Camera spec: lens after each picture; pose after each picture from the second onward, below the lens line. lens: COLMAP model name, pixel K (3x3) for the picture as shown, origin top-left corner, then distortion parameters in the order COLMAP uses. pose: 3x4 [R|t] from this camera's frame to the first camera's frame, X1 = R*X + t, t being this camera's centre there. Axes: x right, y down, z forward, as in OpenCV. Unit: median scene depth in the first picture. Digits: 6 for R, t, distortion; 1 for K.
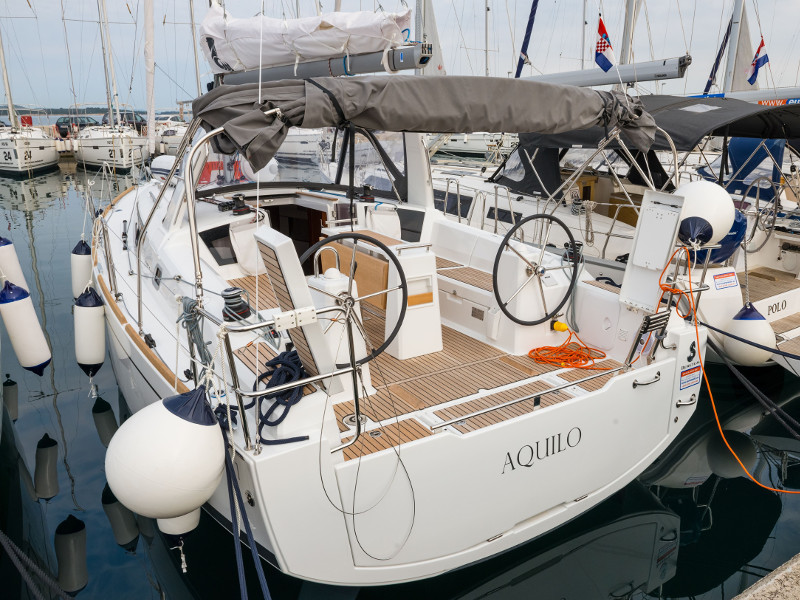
lens RADIAL K [[651.0, 0, 452.1], [0, 651.0, 308.8], [0, 0, 1]] dist [-0.052464, 0.006178]
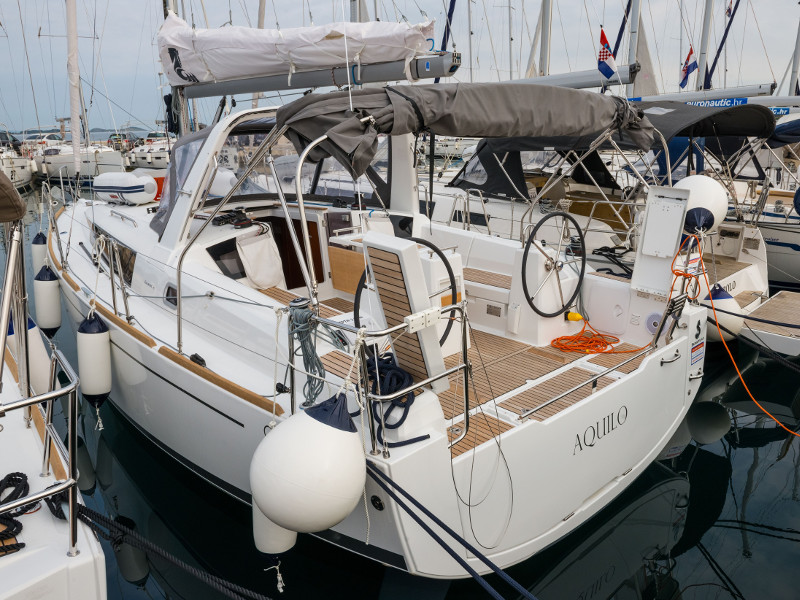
lens RADIAL K [[641.0, 0, 461.9], [0, 641.0, 305.1], [0, 0, 1]] dist [-0.047429, -0.009470]
pose [[0.982002, -0.071459, 0.174831, -0.211583], [0.073756, 0.997254, -0.006671, 0.001889], [-0.173874, 0.019446, 0.984576, -0.003550]]
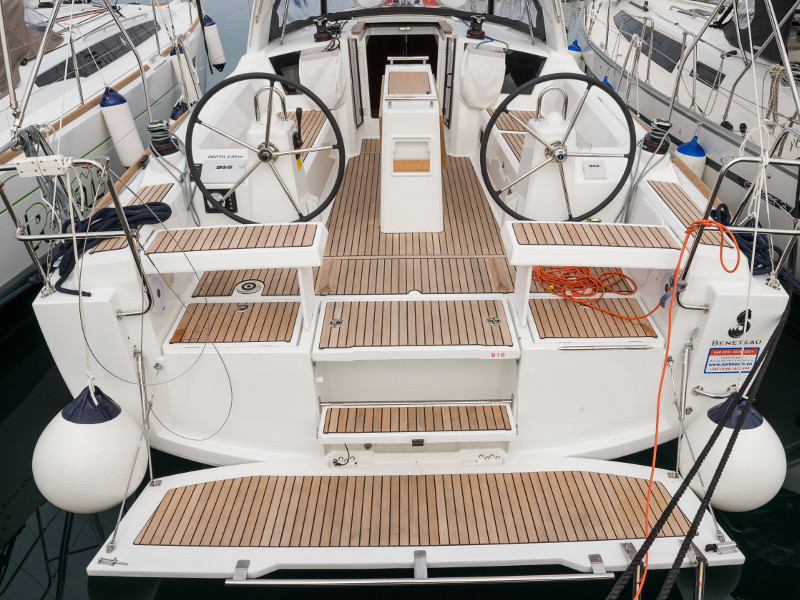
lens RADIAL K [[632.3, 0, 415.7], [0, 632.3, 305.9], [0, 0, 1]] dist [-0.045172, -0.009028]
pose [[0.829518, 0.280183, -0.483112, 0.392123], [-0.154310, 0.946359, 0.283890, -0.074797], [0.536739, -0.160943, 0.828257, 0.316325]]
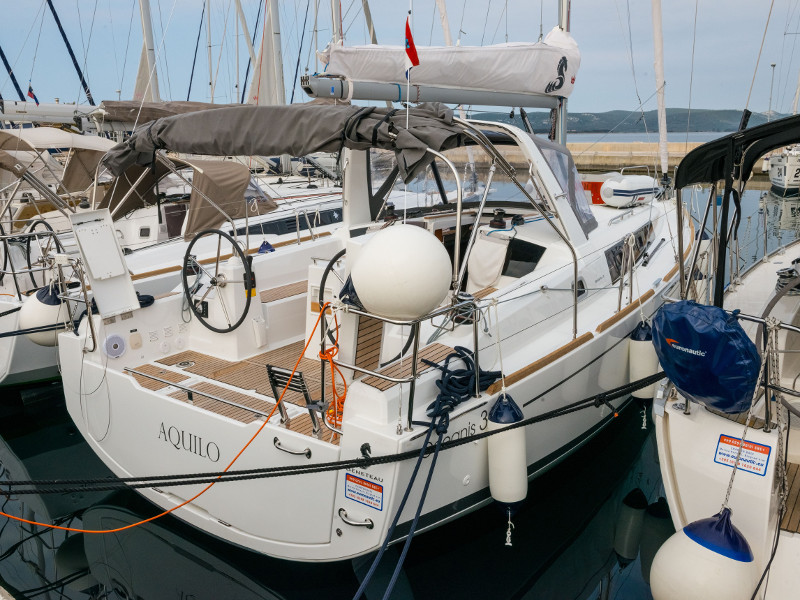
lens RADIAL K [[699.1, 0, 400.0], [0, 699.1, 300.0], [0, 0, 1]] dist [-0.023478, 0.006629]
pose [[0.291364, 0.202080, -0.935024, 1.064976], [-0.255341, 0.958399, 0.127565, -0.208535], [0.921905, 0.201582, 0.330843, 0.735162]]
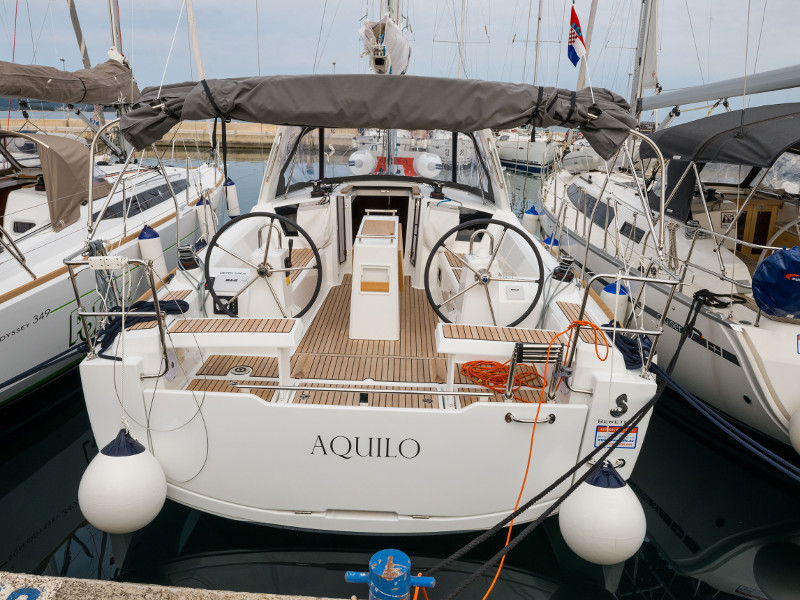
lens RADIAL K [[615.5, 0, 380.3], [0, 615.5, 292.7], [0, 0, 1]] dist [-0.048262, -0.007283]
pose [[0.795990, 0.172787, -0.580124, 0.543822], [-0.187282, 0.981668, 0.035414, -0.042952], [0.575608, 0.080458, 0.813758, 0.191947]]
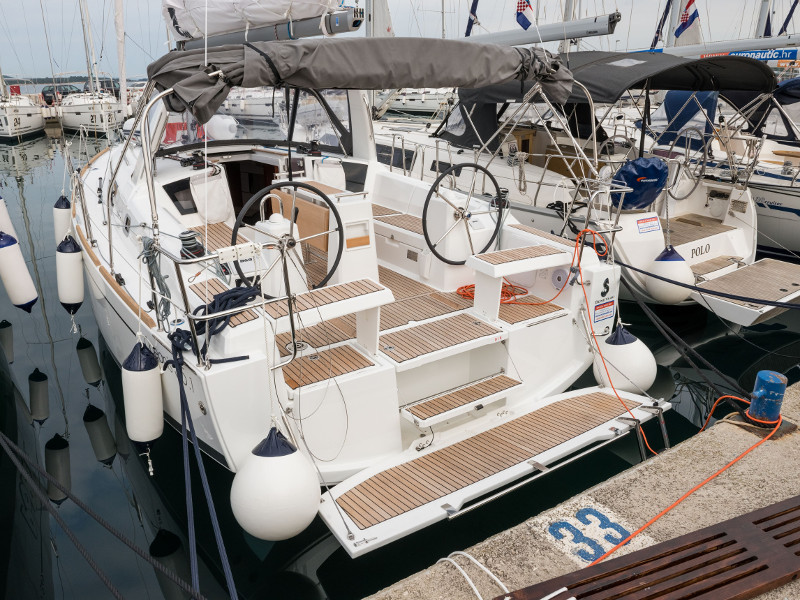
lens RADIAL K [[615.5, 0, 380.3], [0, 615.5, 292.7], [0, 0, 1]] dist [-0.048262, -0.007283]
pose [[0.998611, -0.005381, -0.052418, 0.043803], [0.007989, 0.998734, 0.049665, 0.020065], [0.052085, -0.050015, 0.997389, -0.052376]]
